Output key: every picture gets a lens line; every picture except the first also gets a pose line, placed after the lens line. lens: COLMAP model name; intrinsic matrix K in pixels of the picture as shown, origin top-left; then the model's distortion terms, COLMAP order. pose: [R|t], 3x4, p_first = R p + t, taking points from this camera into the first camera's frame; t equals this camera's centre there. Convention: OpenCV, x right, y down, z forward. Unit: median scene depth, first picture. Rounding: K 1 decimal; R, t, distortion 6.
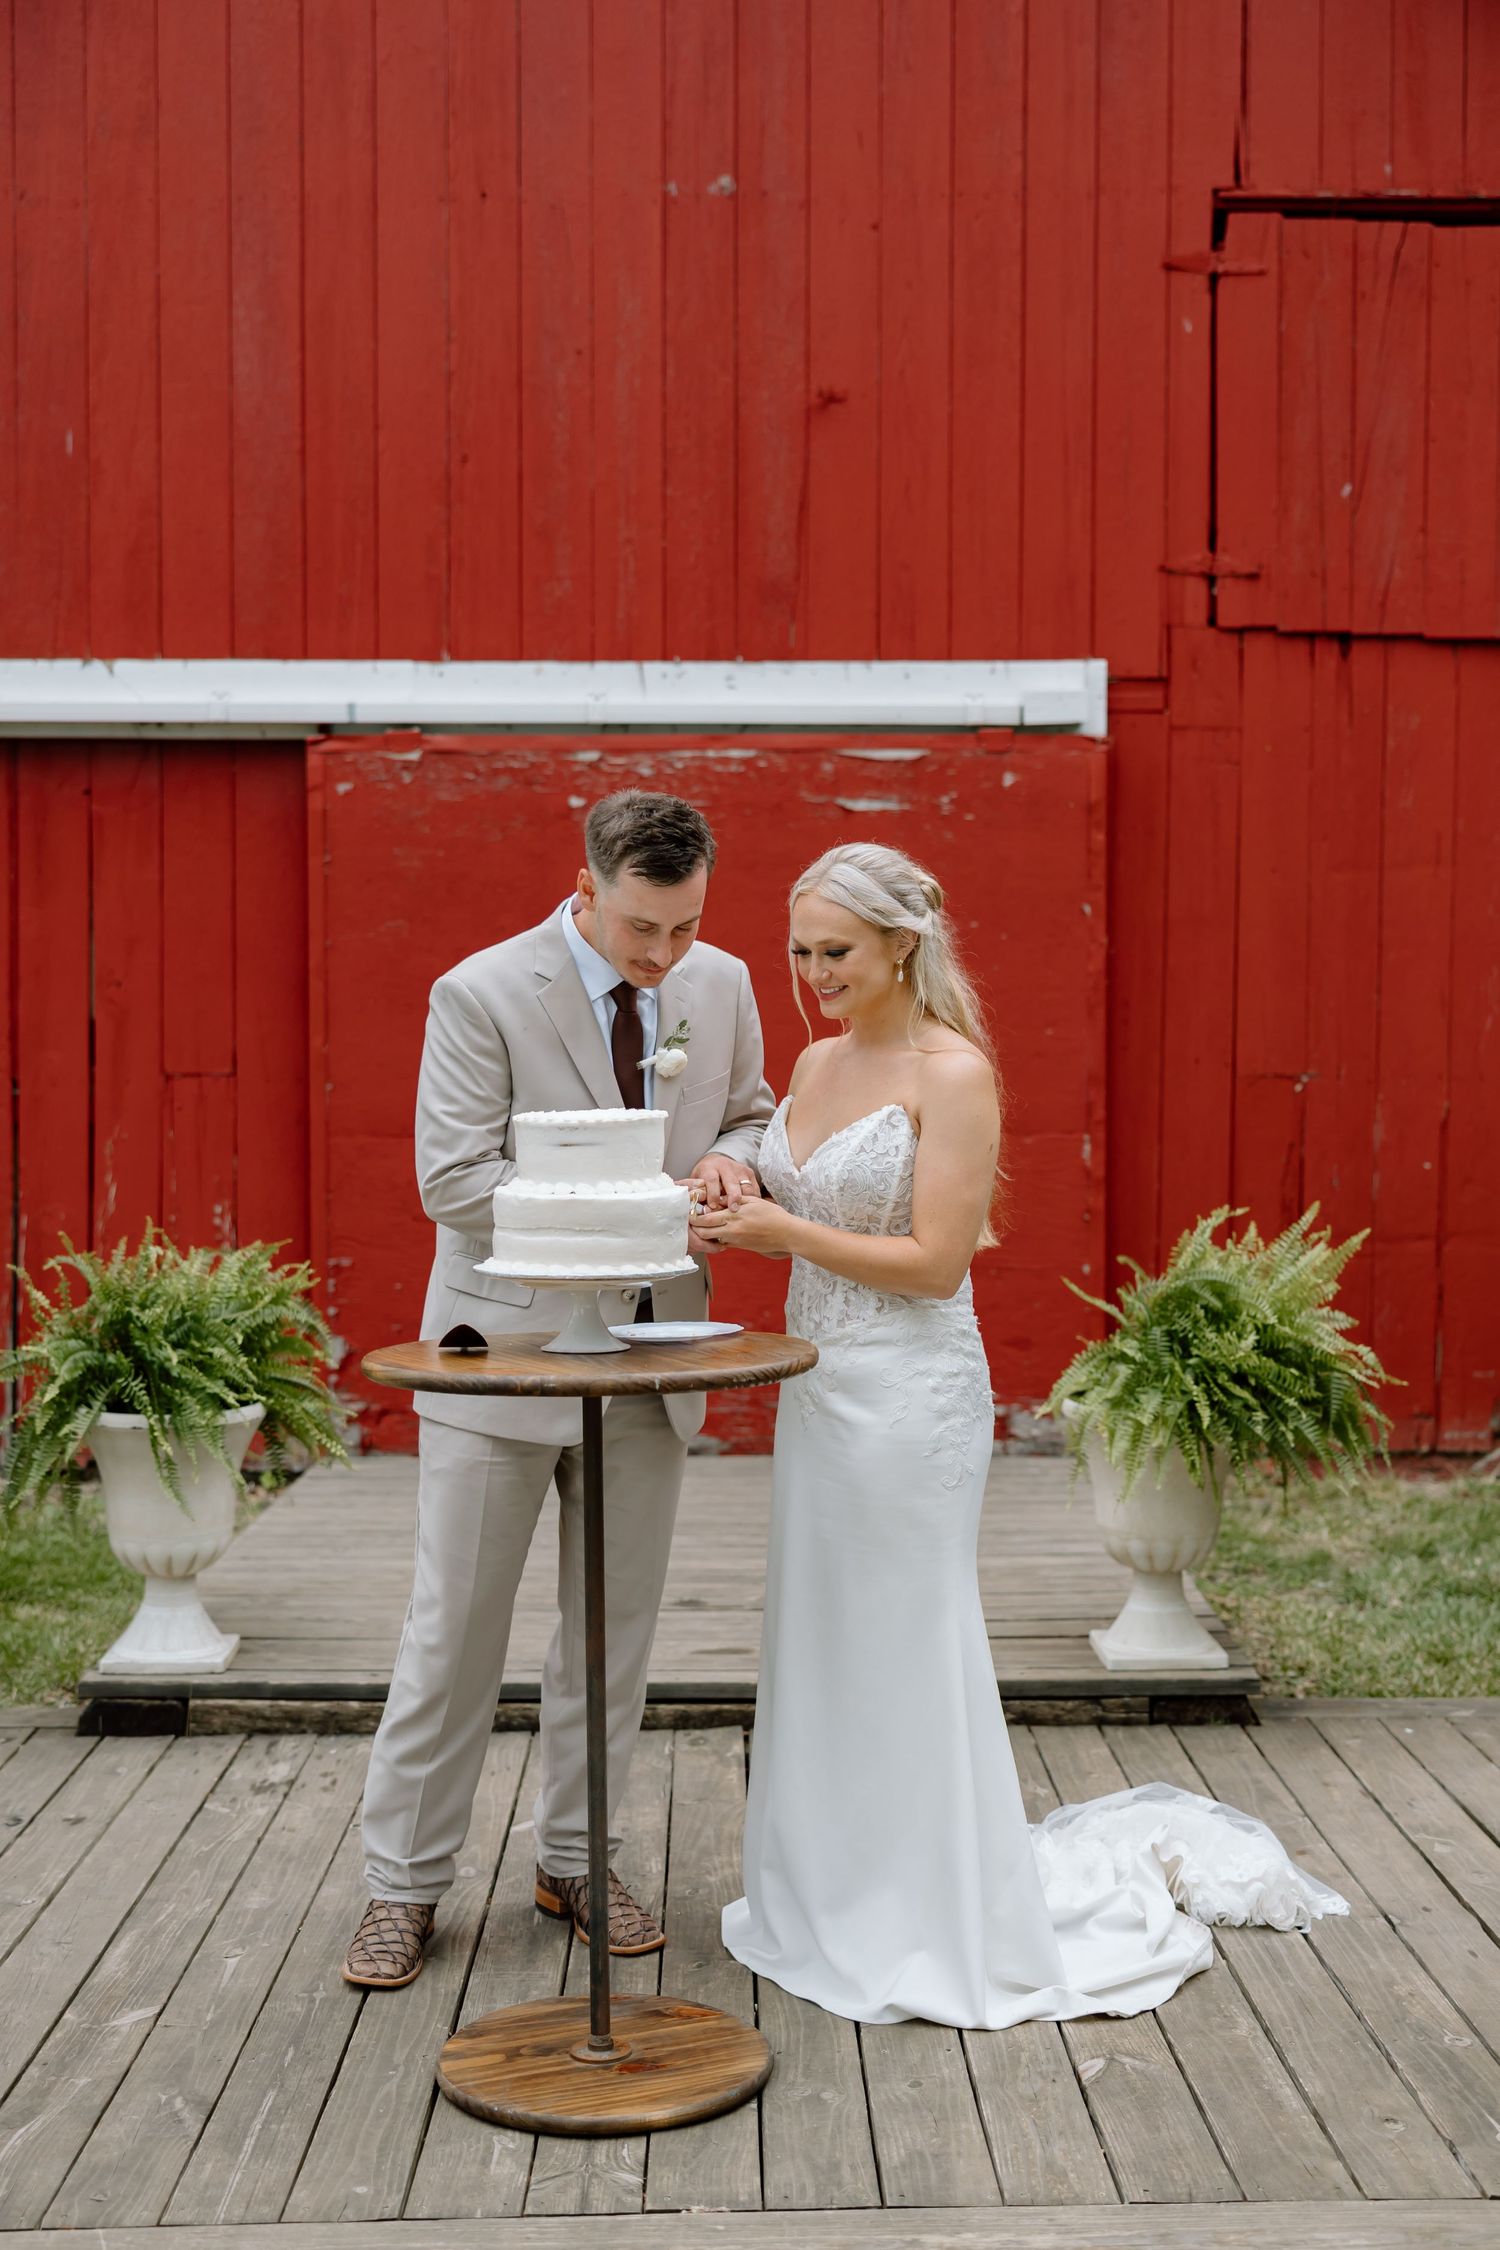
lens RADIAL K [[2636.9, 0, 790.9], [0, 2636.9, 1164.0], [0, 0, 1]] dist [-0.001324, 0.003657]
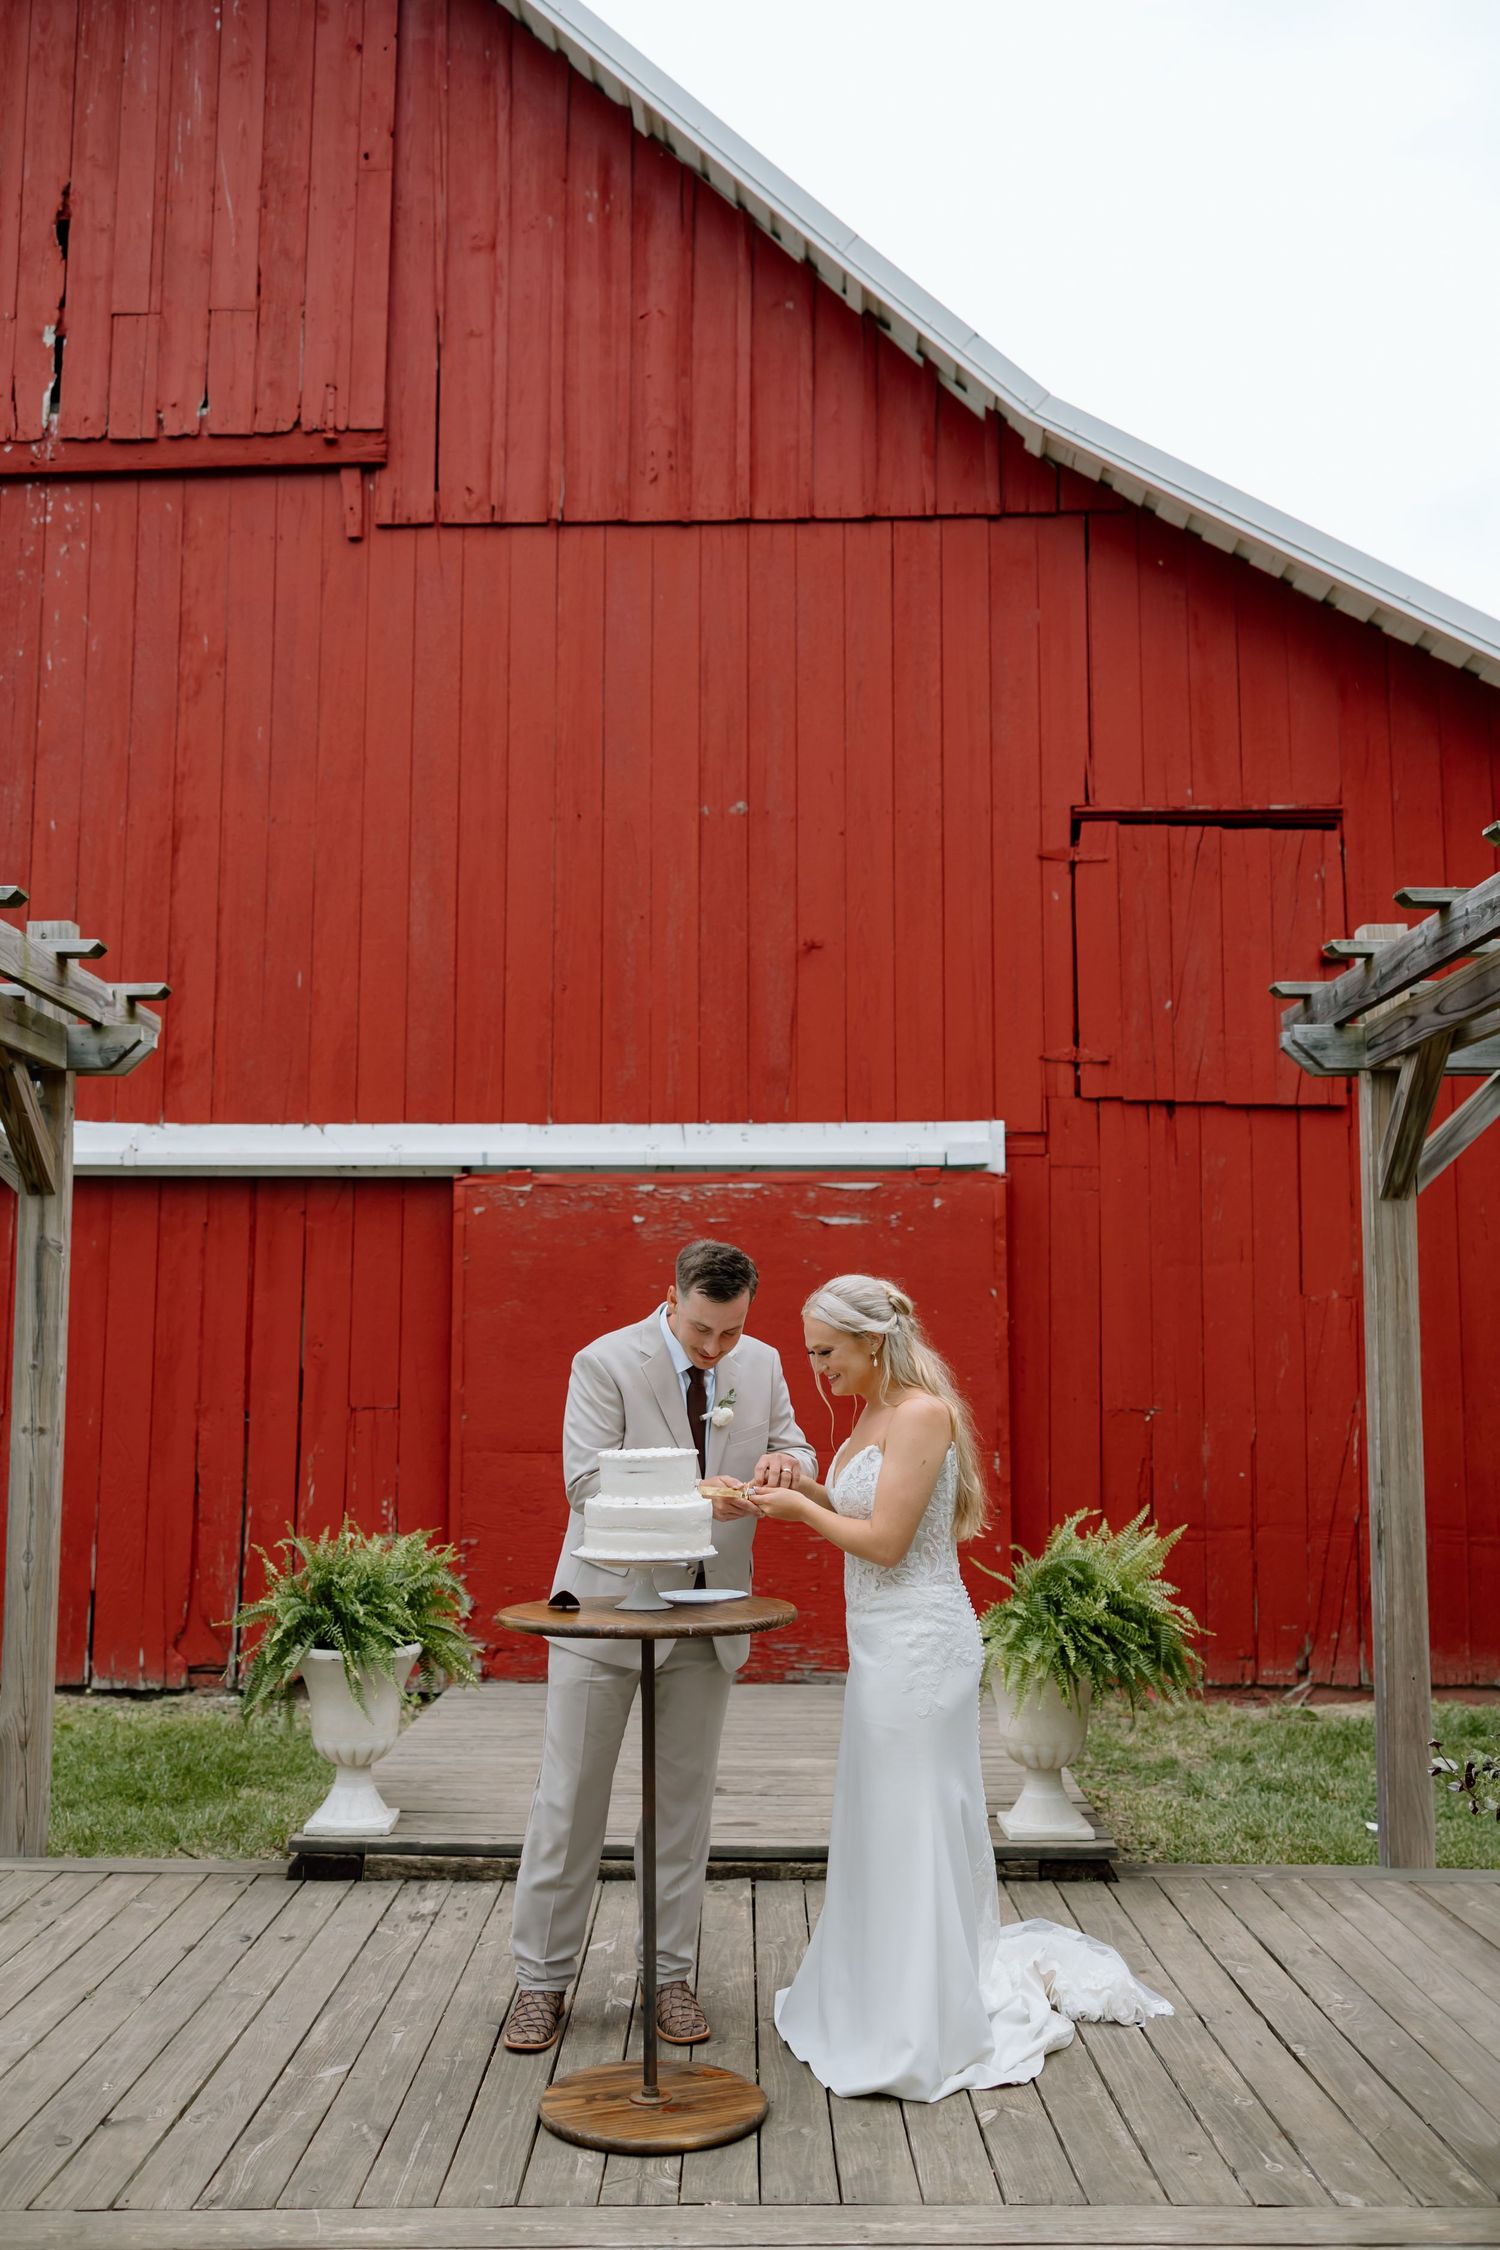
lens RADIAL K [[1961.5, 0, 708.9], [0, 1961.5, 1172.6], [0, 0, 1]] dist [0.005534, 0.002060]
pose [[0.999065, -0.003739, -0.043083, 0.004084], [-0.002571, 0.989357, -0.145484, -0.005920], [0.043168, 0.145459, 0.988422, -0.067488]]
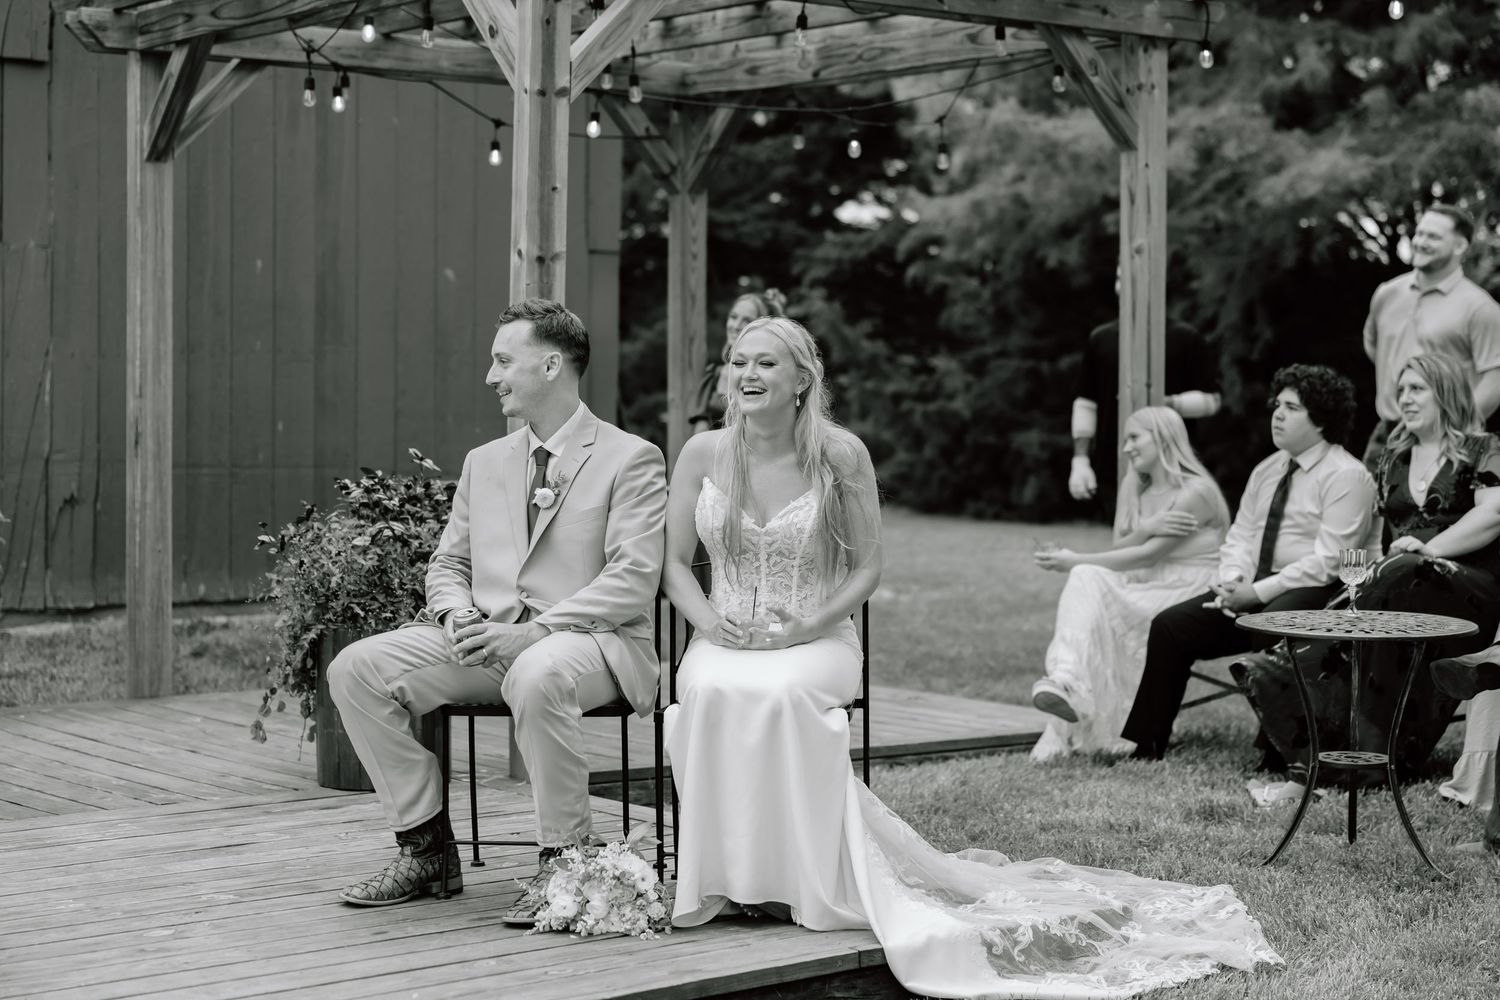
lens RADIAL K [[2758.5, 0, 755.8], [0, 2758.5, 464.8], [0, 0, 1]] dist [0.010679, 0.069792]
pose [[0.815770, -0.016017, 0.578155, -0.276649], [0.022442, 0.999740, -0.003970, 0.044699], [-0.577941, 0.016214, 0.815917, -0.503904]]
